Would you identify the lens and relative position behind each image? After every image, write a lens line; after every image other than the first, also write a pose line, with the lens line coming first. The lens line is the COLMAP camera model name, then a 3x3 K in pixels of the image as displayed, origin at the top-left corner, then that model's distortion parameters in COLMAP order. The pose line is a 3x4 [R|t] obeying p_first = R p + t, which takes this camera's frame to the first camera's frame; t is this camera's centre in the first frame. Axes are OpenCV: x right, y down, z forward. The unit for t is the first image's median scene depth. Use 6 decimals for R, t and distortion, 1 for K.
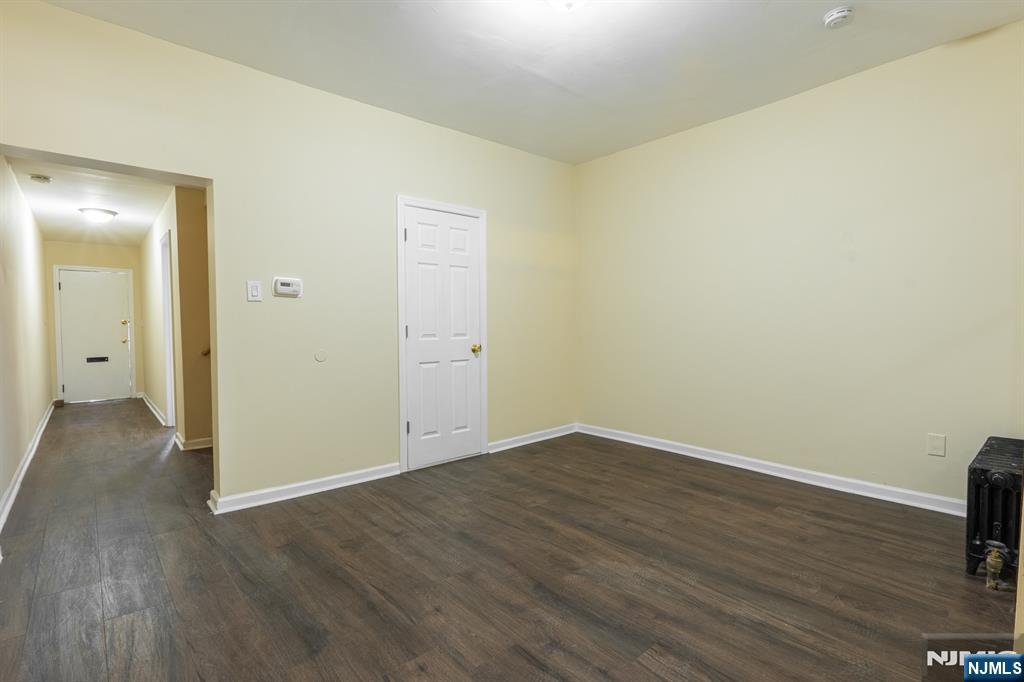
lens RADIAL K [[465.3, 0, 514.2], [0, 465.3, 347.3], [0, 0, 1]] dist [-0.007506, 0.000084]
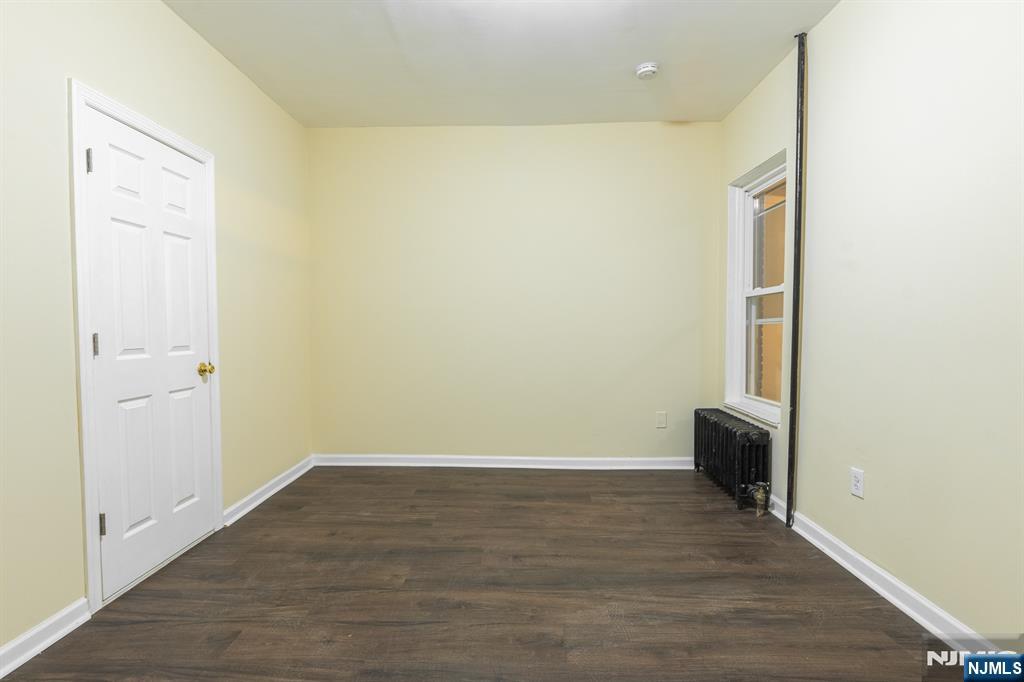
lens RADIAL K [[465.3, 0, 514.2], [0, 465.3, 347.3], [0, 0, 1]] dist [-0.007506, 0.000084]
pose [[0.697748, -0.027418, 0.715818, -0.322499], [0.035867, 0.999351, 0.003317, -0.018034], [-0.715445, 0.023360, 0.698279, 0.342302]]
